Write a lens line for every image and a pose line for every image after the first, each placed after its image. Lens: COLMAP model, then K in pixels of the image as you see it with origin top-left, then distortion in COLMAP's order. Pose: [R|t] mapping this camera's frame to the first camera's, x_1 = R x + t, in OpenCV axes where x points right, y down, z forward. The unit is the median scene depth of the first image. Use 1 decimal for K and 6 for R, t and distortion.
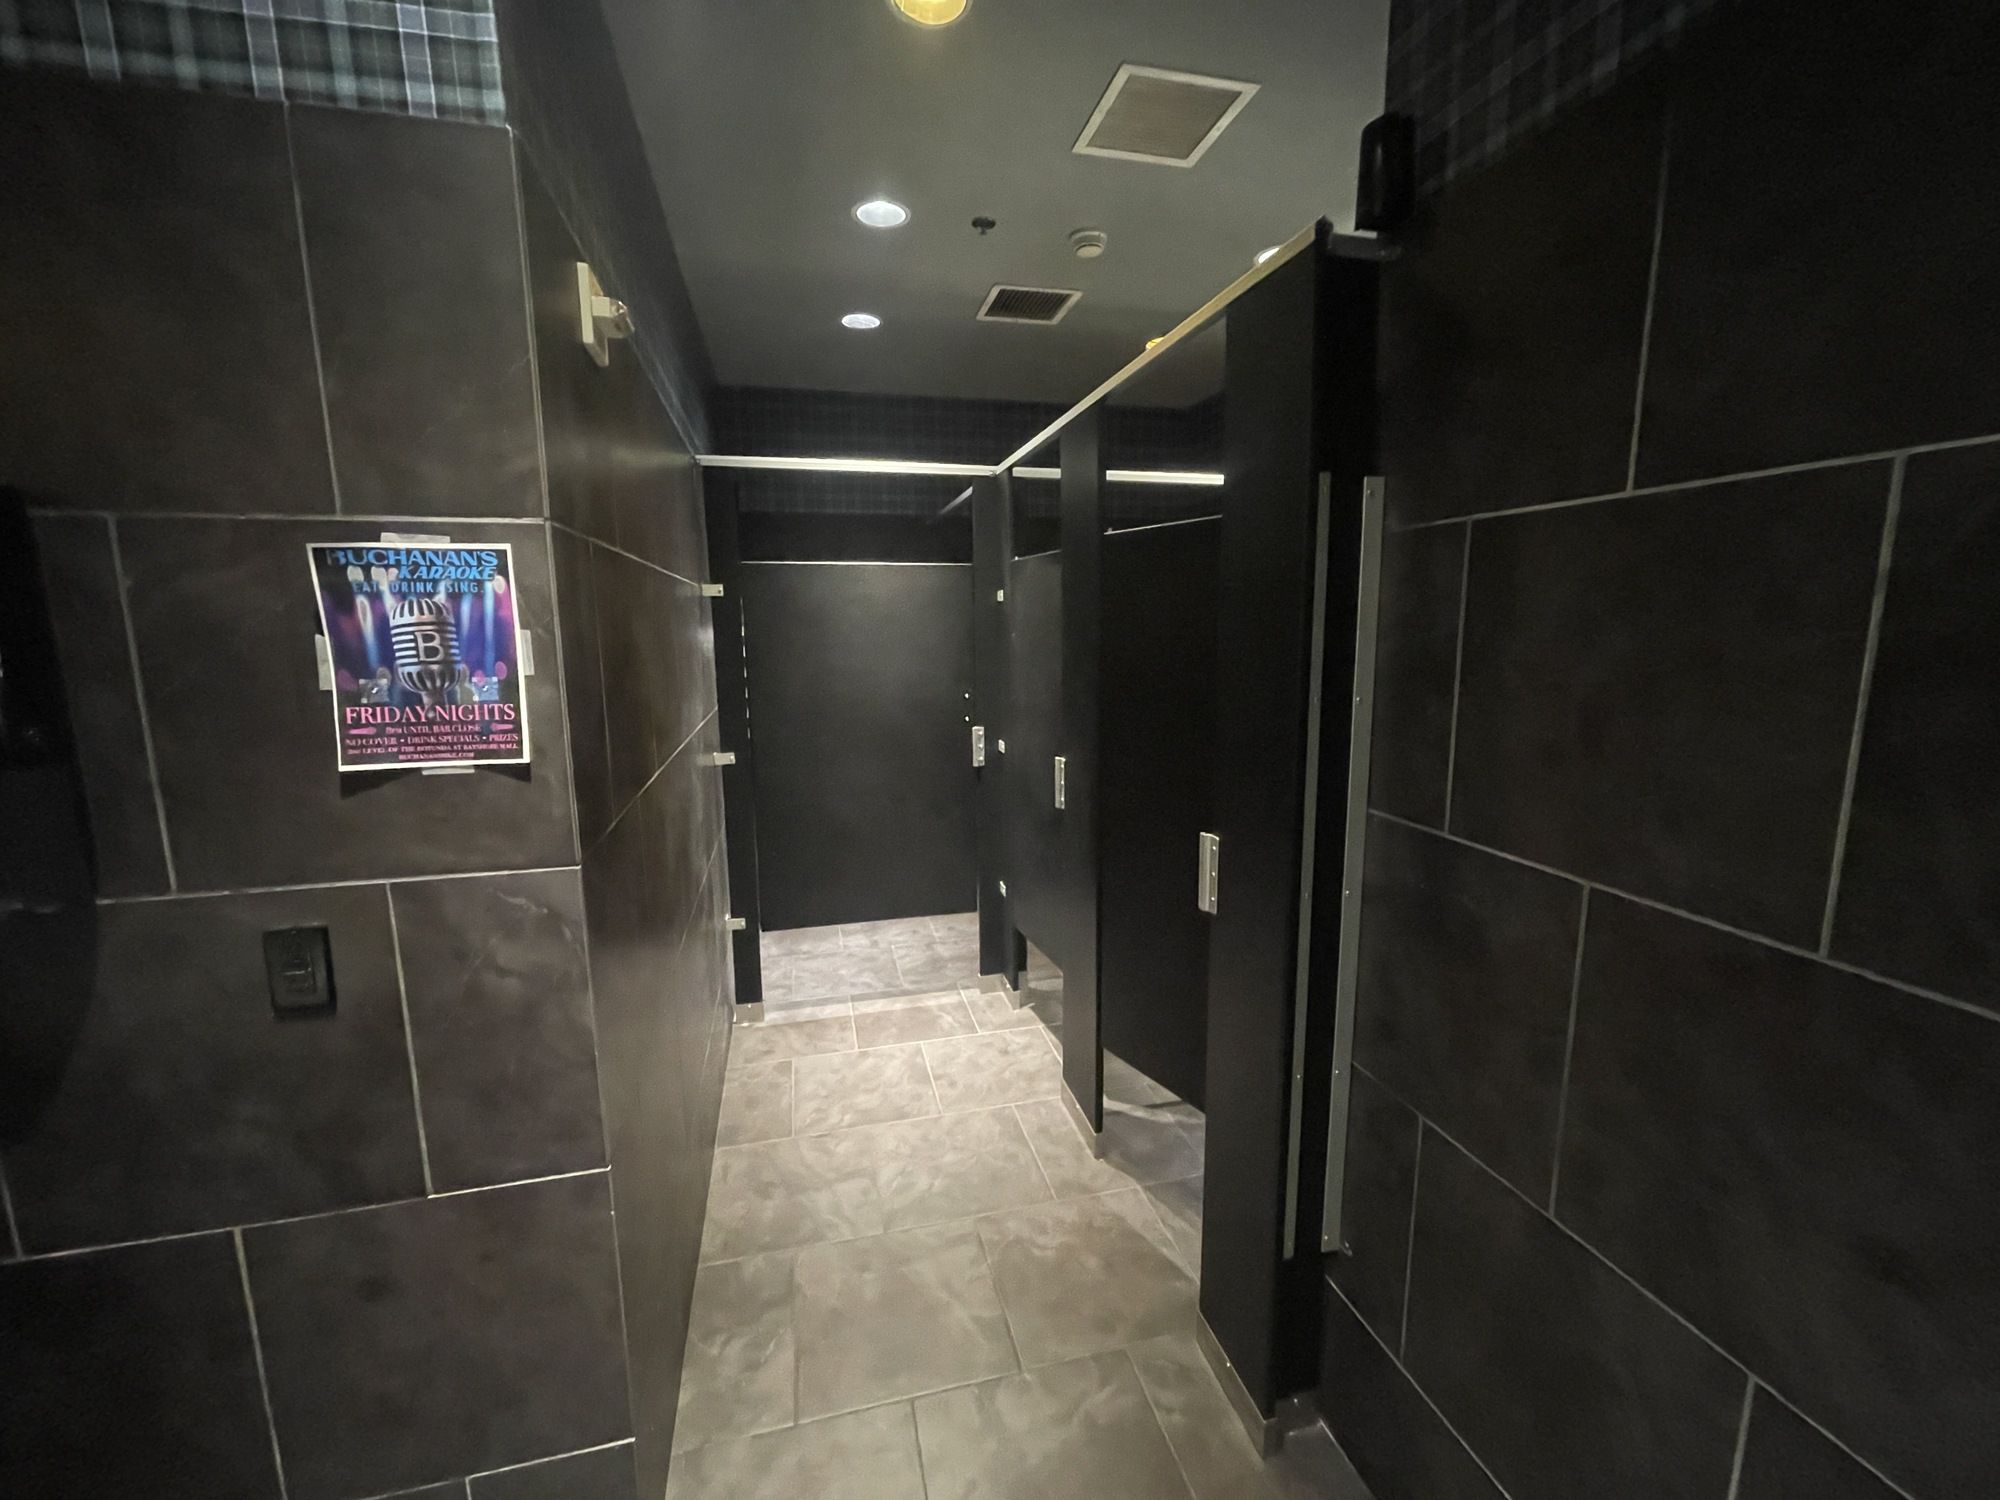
lens RADIAL K [[800.3, 0, 1000.0], [0, 800.3, 750.0], [0, 0, 1]] dist [0.011575, 0.000007]
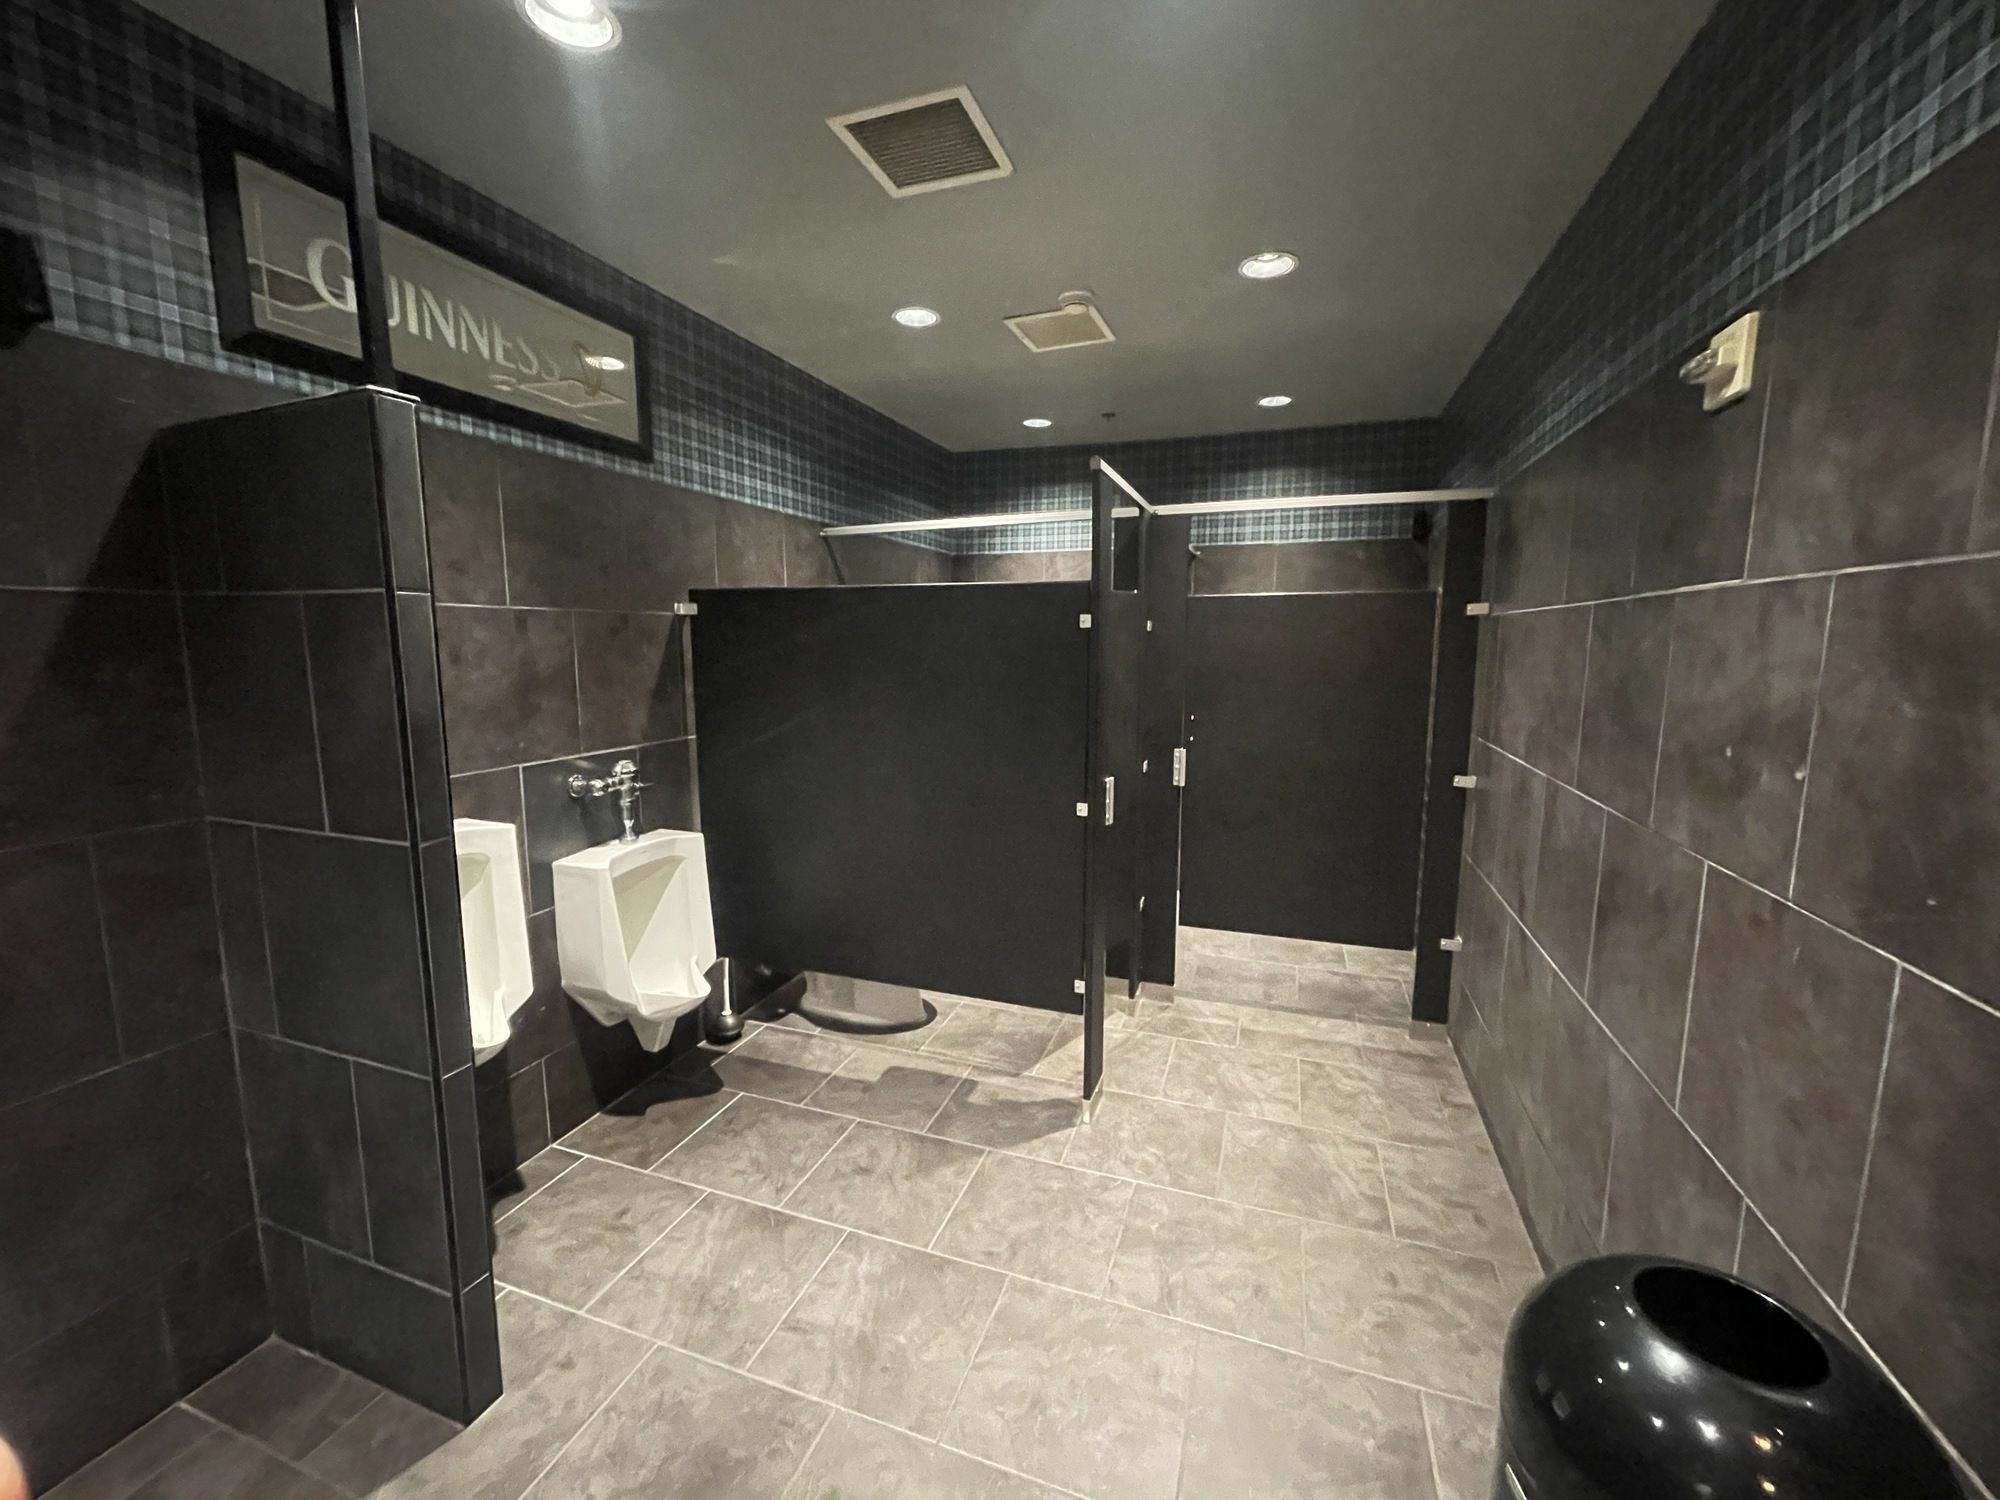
lens RADIAL K [[800.3, 0, 1000.0], [0, 800.3, 750.0], [0, 0, 1]] dist [0.011575, 0.000007]
pose [[0.842744, 0.088024, -0.531069, 0.060692], [-0.097498, 0.995183, 0.010232, 0.005930], [0.529411, 0.043155, 0.847267, -0.083910]]
